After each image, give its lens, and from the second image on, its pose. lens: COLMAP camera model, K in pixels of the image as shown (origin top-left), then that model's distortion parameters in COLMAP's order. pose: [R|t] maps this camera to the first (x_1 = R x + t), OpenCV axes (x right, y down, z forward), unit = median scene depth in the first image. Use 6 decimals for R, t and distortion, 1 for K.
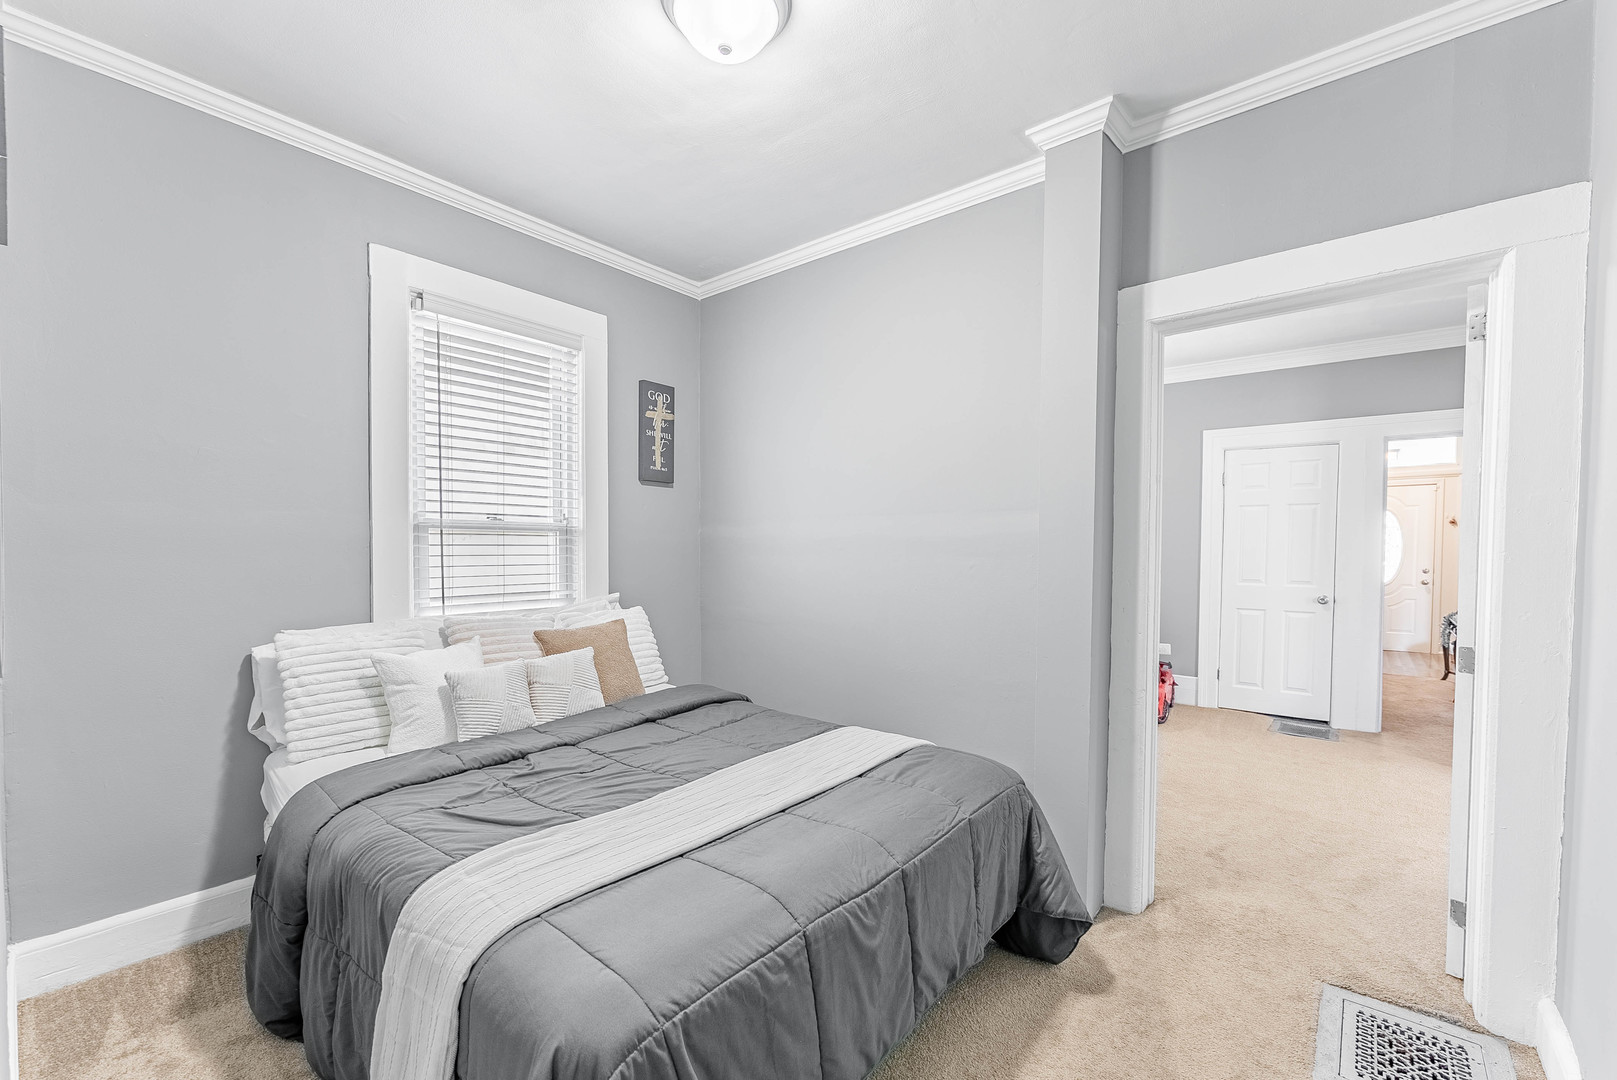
lens RADIAL K [[669.3, 0, 807.3], [0, 669.3, 563.0], [0, 0, 1]] dist [0.001944, -0.002311]
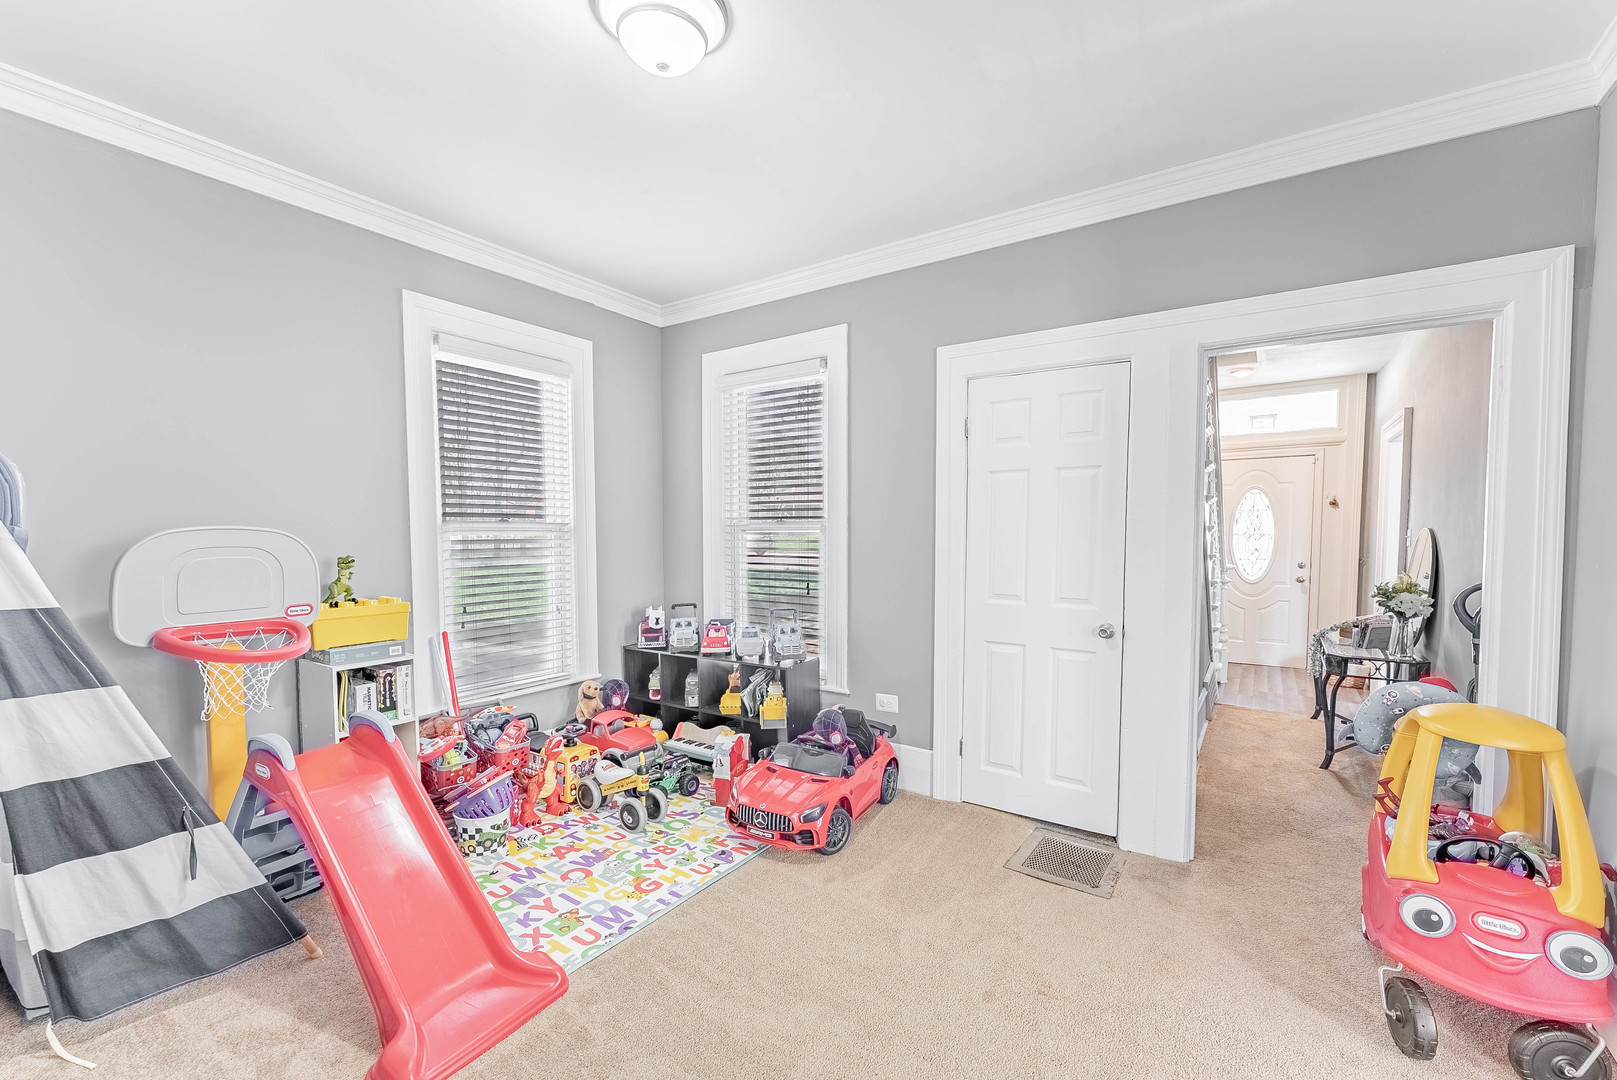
lens RADIAL K [[669.3, 0, 810.2], [0, 669.3, 561.7], [0, 0, 1]] dist [0.001944, -0.002311]
pose [[0.995901, -0.005114, 0.090307, 0.452552], [0.003168, 0.999760, 0.021689, -0.018674], [-0.090396, -0.021314, 0.995678, 0.435620]]
